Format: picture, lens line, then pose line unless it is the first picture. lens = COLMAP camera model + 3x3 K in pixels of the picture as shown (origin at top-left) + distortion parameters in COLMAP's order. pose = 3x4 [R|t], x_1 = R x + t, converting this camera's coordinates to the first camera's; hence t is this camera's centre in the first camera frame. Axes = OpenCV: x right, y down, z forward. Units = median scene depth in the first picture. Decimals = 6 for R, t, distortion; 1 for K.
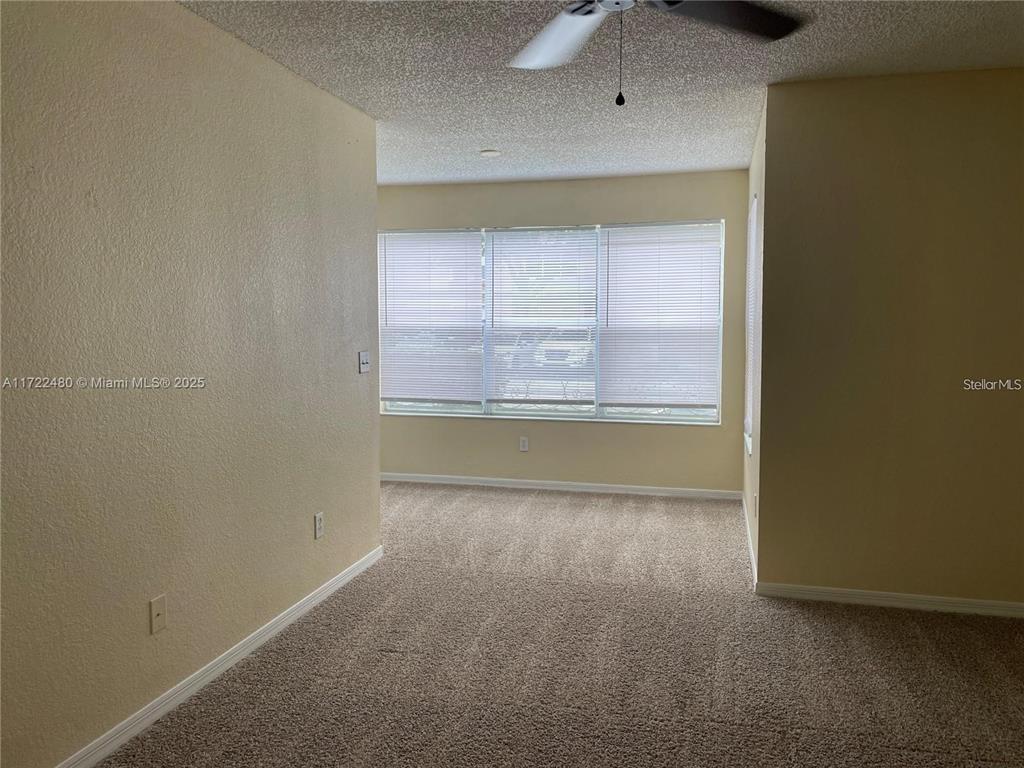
lens RADIAL K [[762.4, 0, 509.9], [0, 762.4, 364.7], [0, 0, 1]] dist [0.086404, -0.115205]
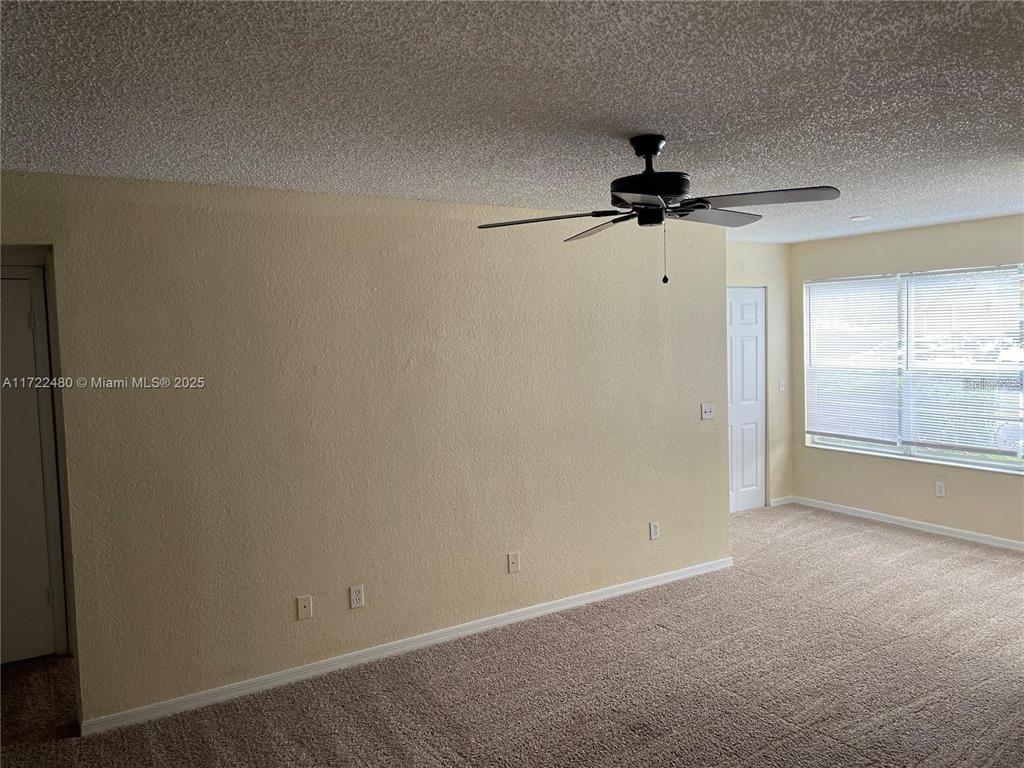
lens RADIAL K [[762.4, 0, 509.9], [0, 762.4, 364.7], [0, 0, 1]] dist [0.086404, -0.115205]
pose [[0.711011, 0.007795, -0.703138, 0.420285], [-0.007292, 0.999967, 0.003711, -0.073298], [0.703143, 0.002489, 0.711044, -0.132884]]
